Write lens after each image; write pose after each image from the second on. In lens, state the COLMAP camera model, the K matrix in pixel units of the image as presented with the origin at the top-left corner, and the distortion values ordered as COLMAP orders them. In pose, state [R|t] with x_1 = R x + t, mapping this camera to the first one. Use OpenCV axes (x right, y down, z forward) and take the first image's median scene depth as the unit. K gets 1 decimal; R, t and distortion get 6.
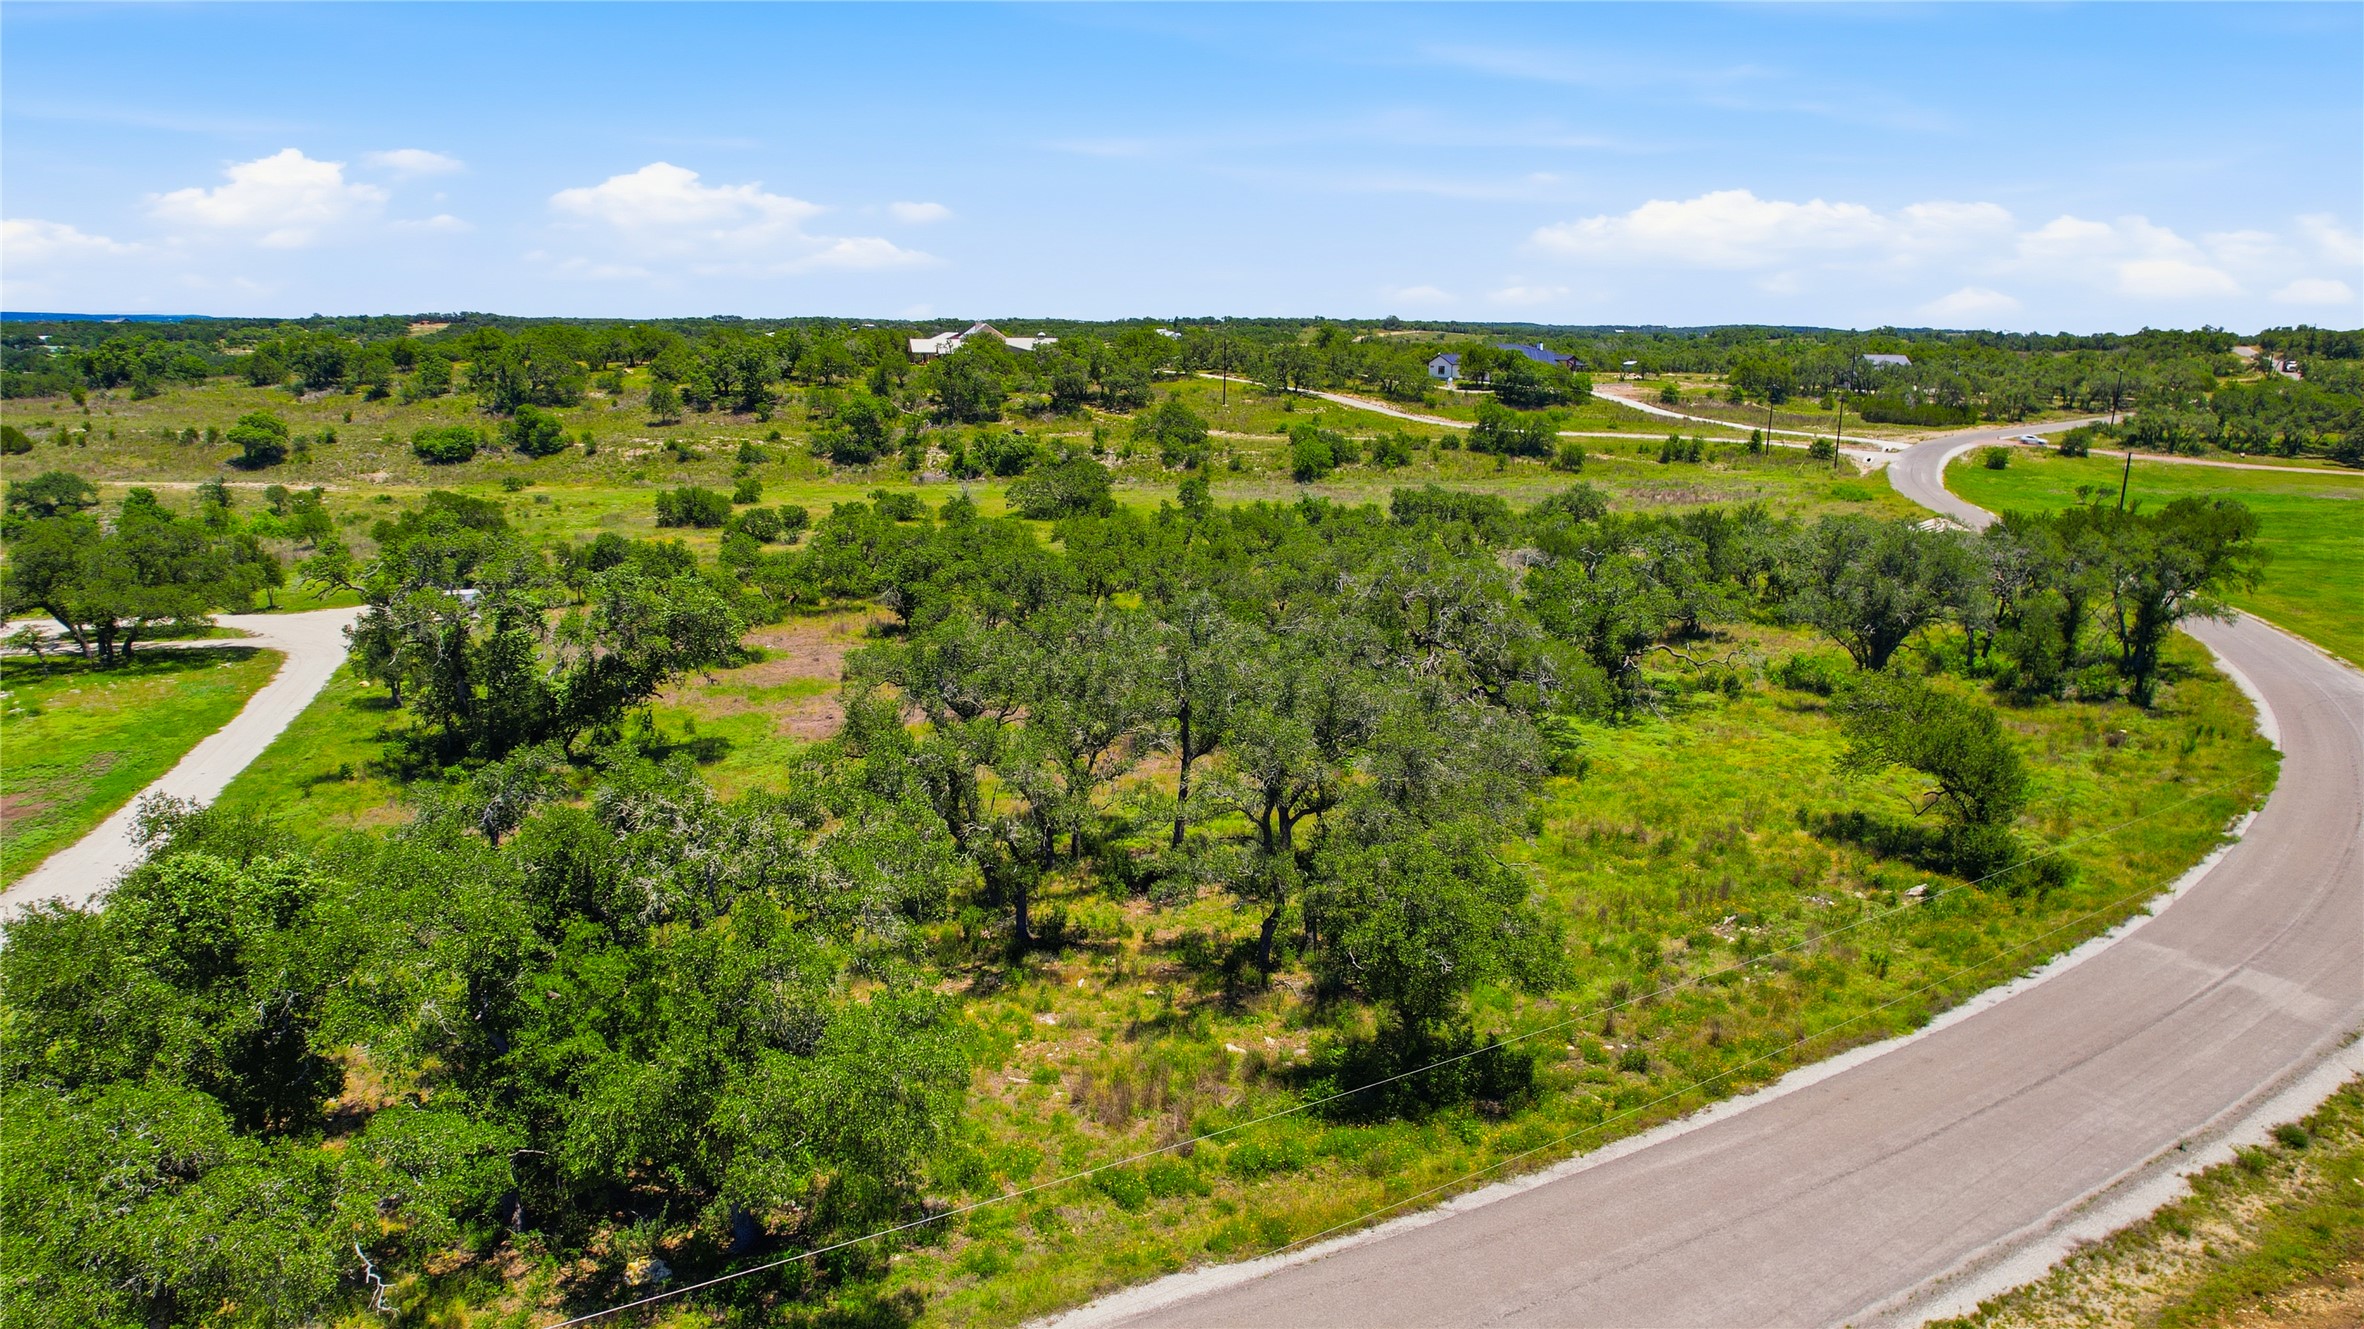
lens RADIAL K [[1510.2, 0, 1181.8], [0, 1510.2, 670.1], [0, 0, 1]] dist [-0.069526, 0.053512]
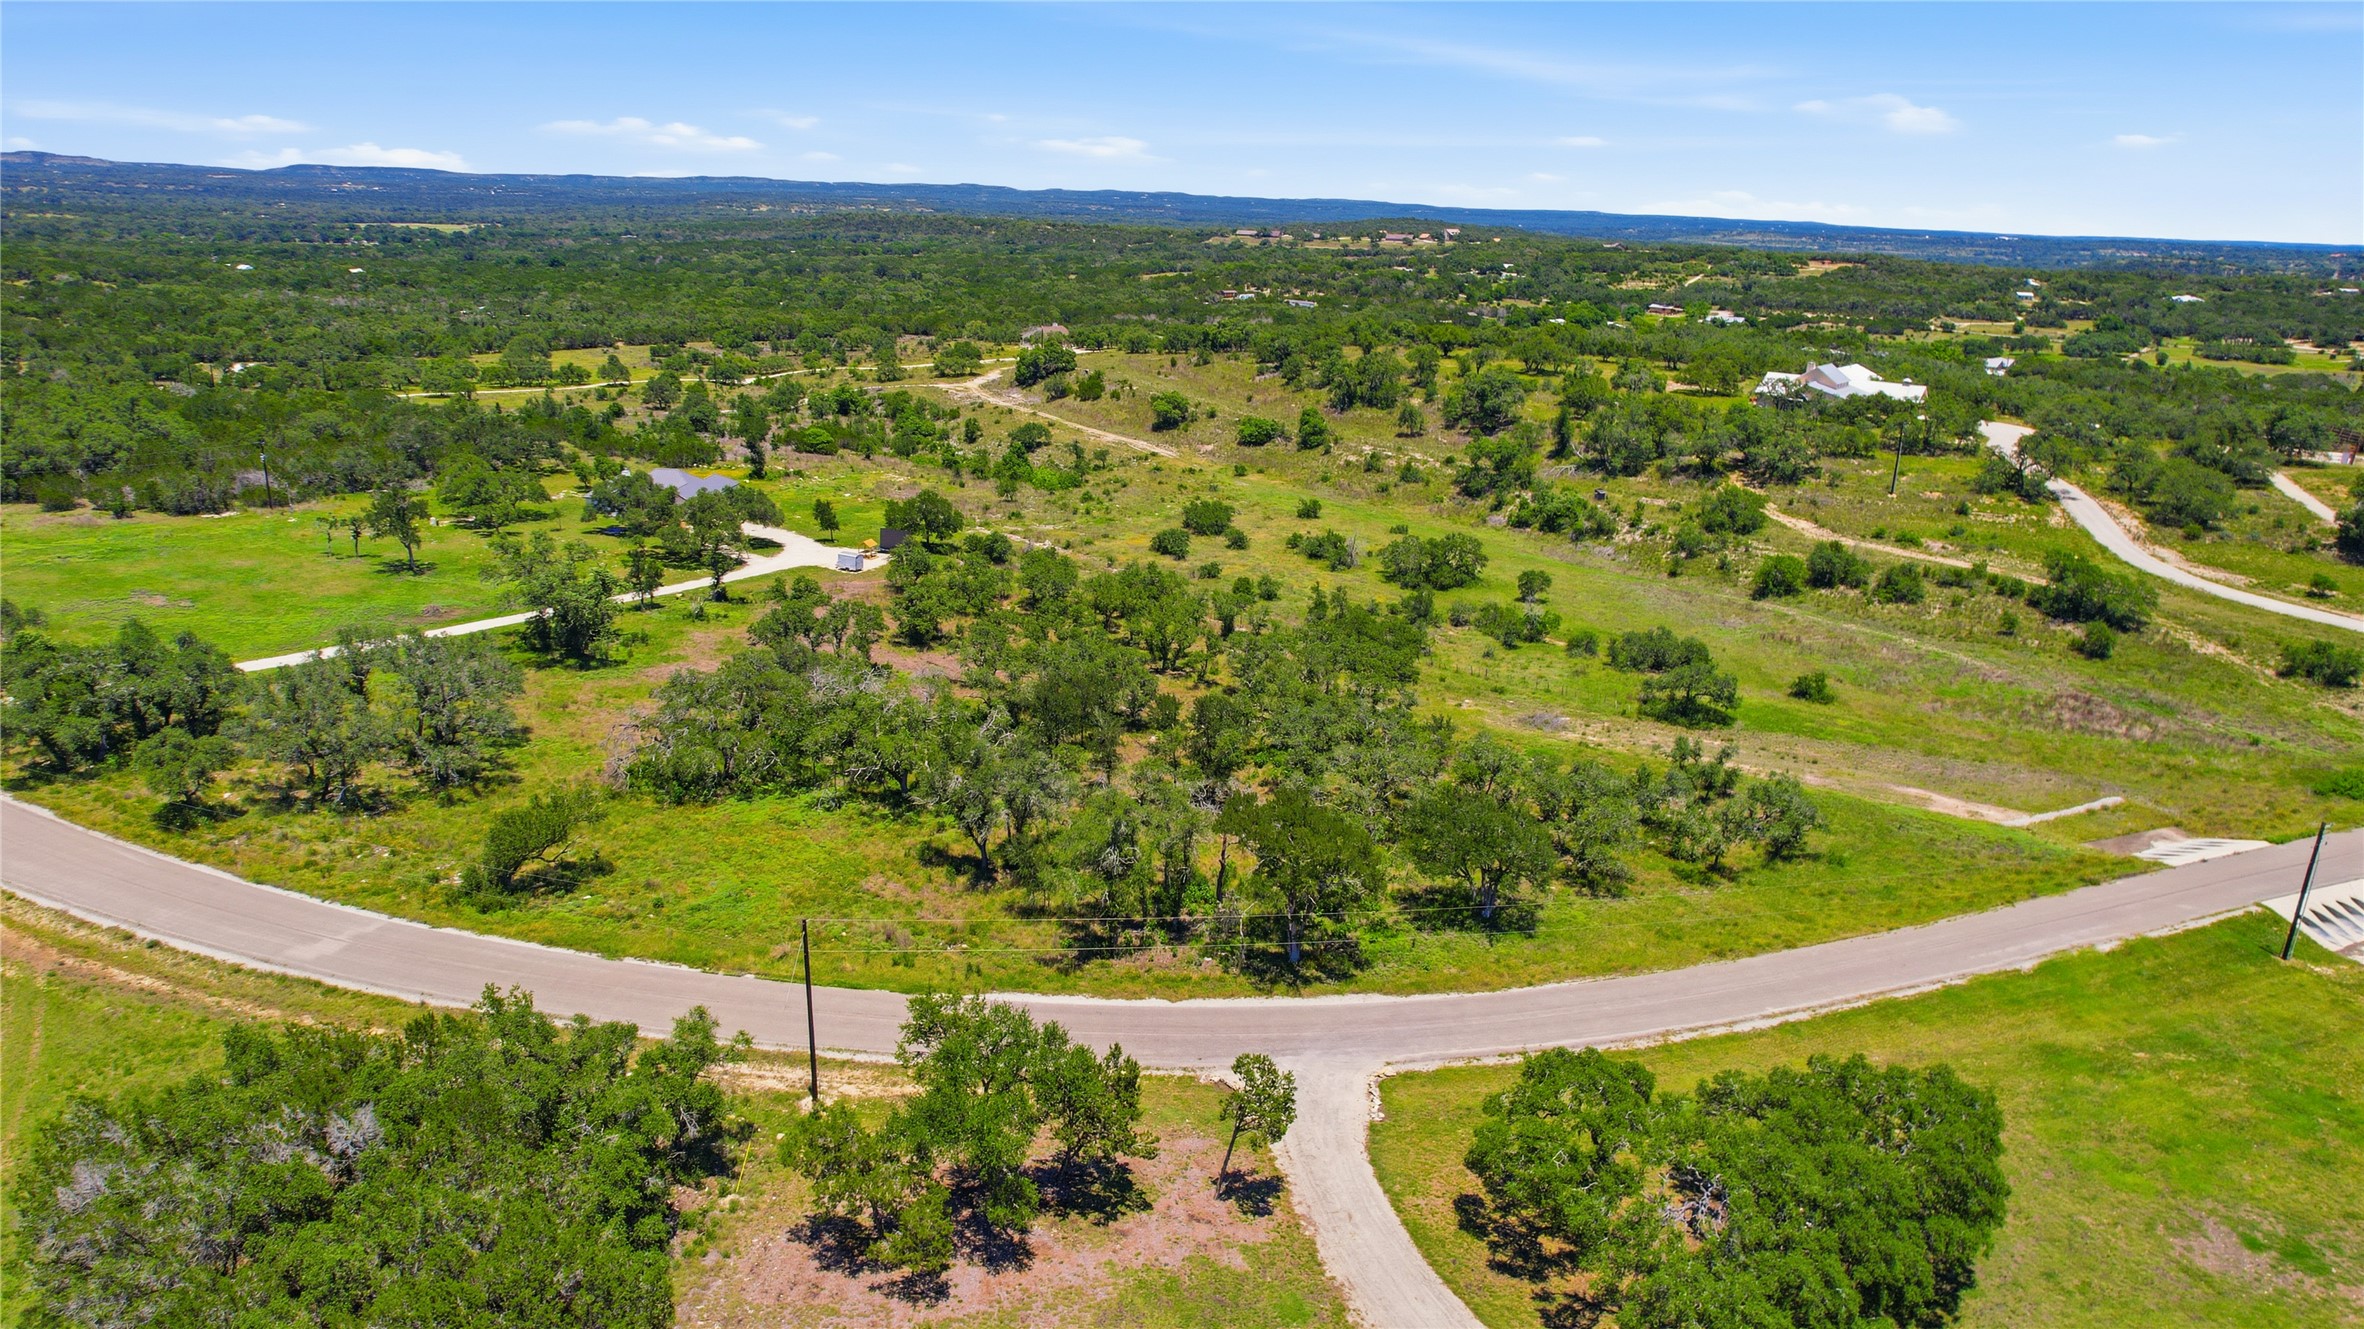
lens RADIAL K [[1510.2, 0, 1172.3], [0, 1510.2, 660.4], [0, 0, 1]] dist [-0.069526, 0.053512]
pose [[0.561838, 0.247421, -0.789380, 0.605591], [-0.206880, 0.965928, 0.155511, -0.151456], [0.800961, 0.075935, 0.593882, 0.149906]]
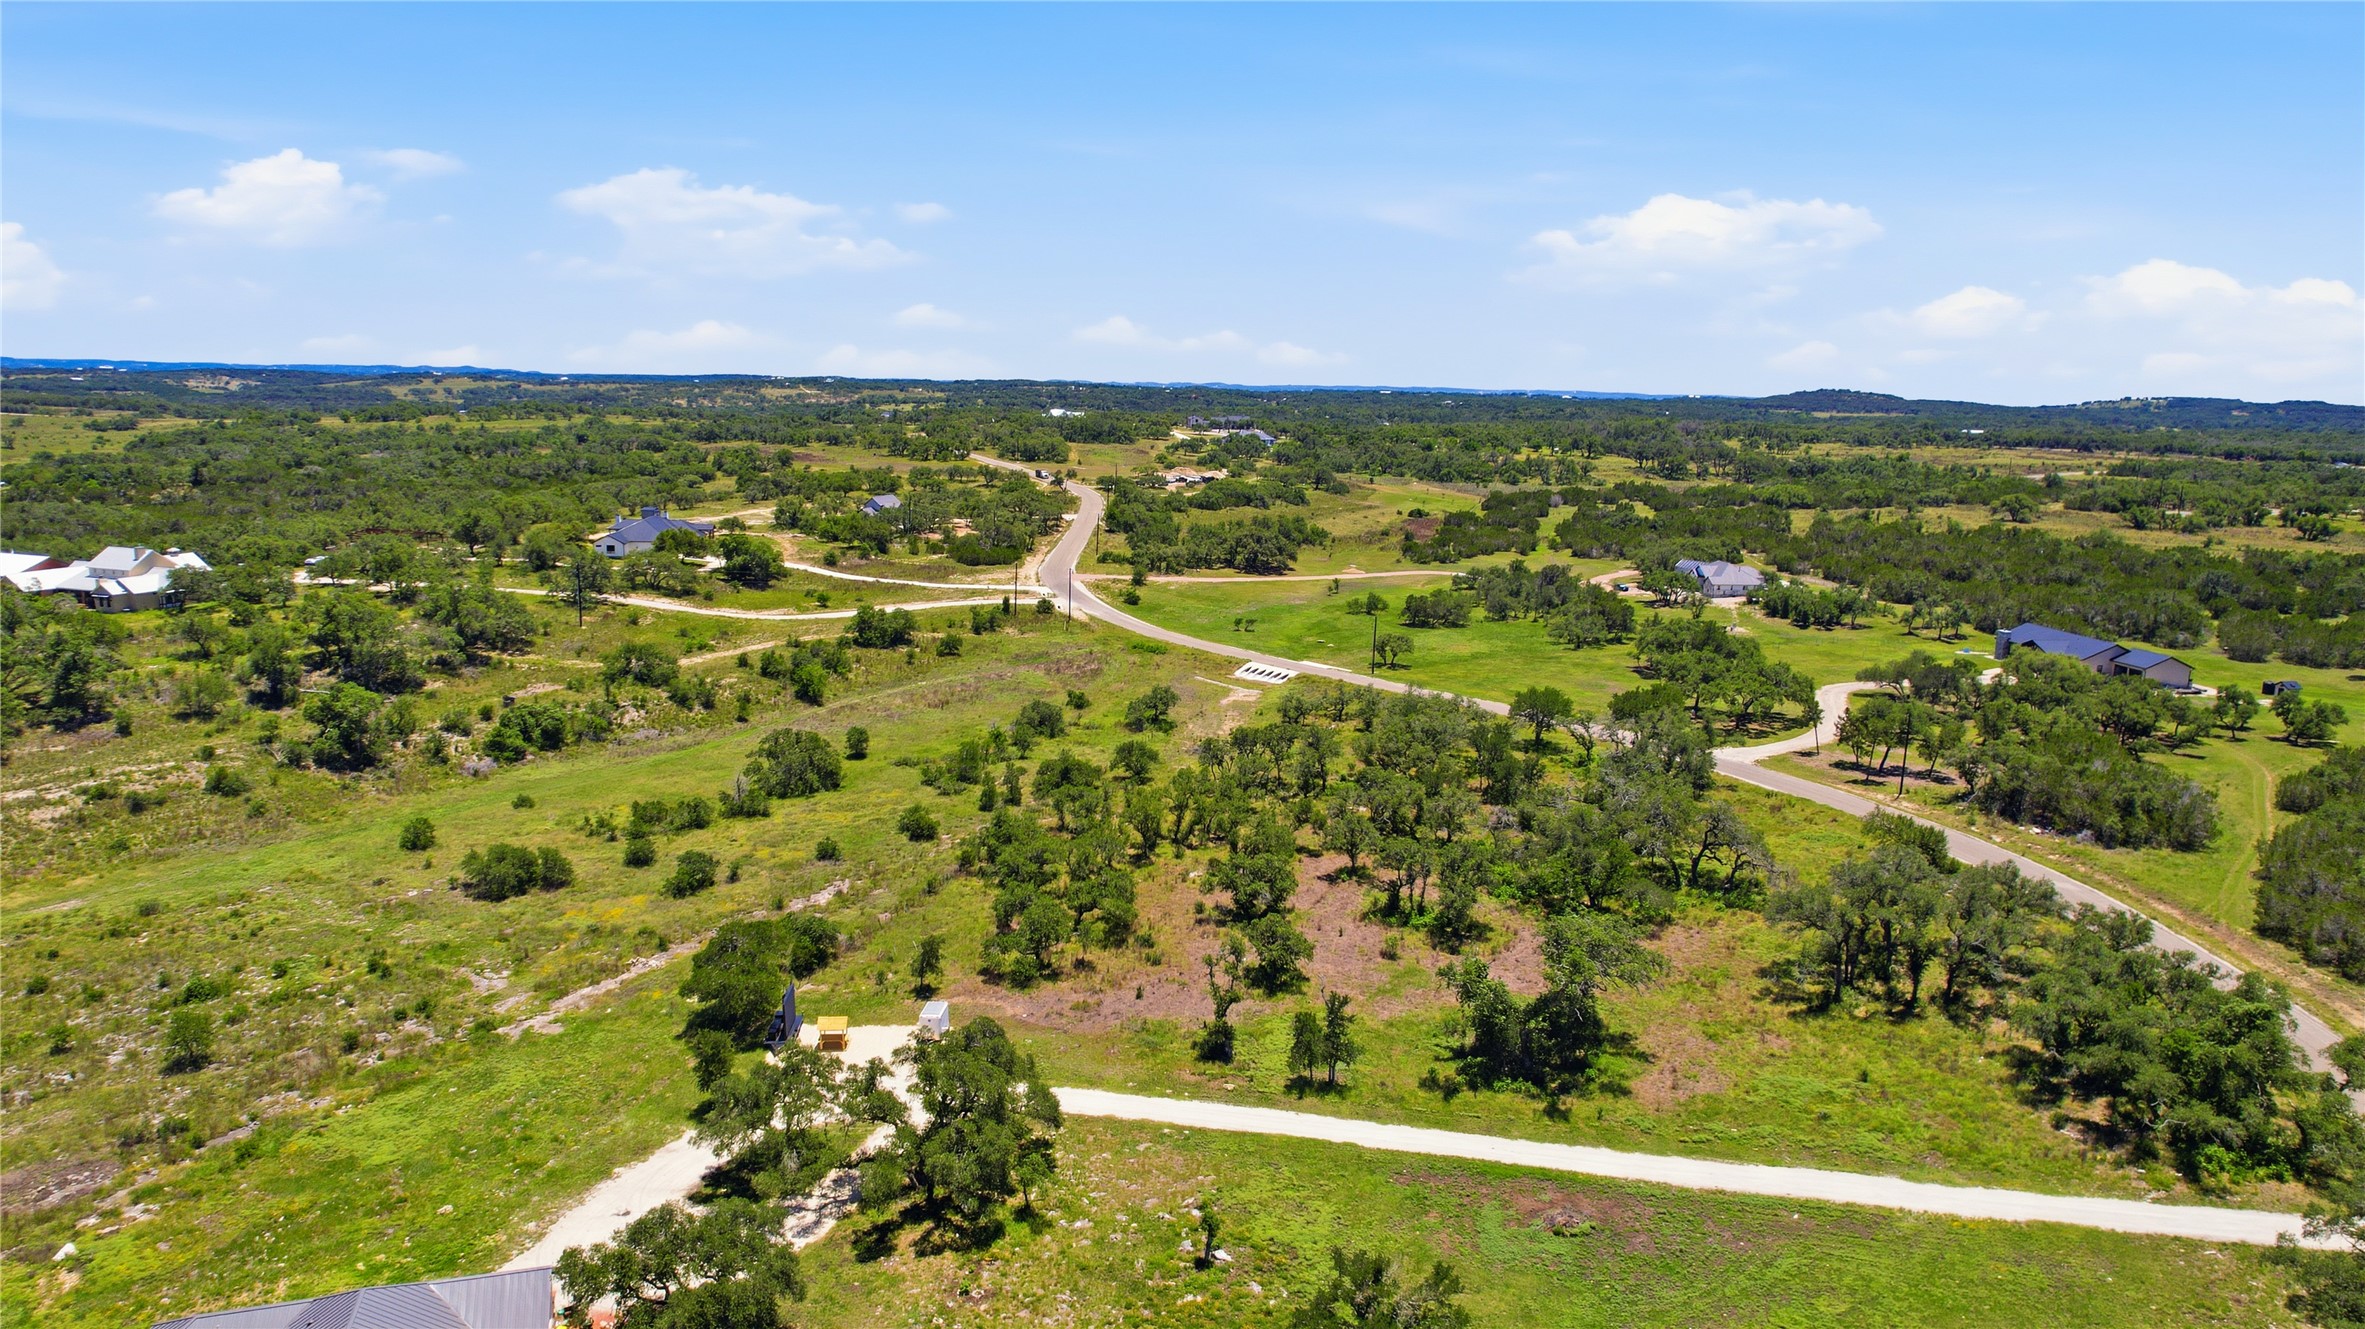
lens RADIAL K [[1510.8, 0, 1188.9], [0, 1510.8, 663.5], [0, 0, 1]] dist [-0.069526, 0.053512]
pose [[0.563228, -0.153007, 0.812012, -0.646124], [0.169385, 0.983217, 0.067778, -0.177366], [-0.808754, 0.099368, 0.579692, 0.121204]]
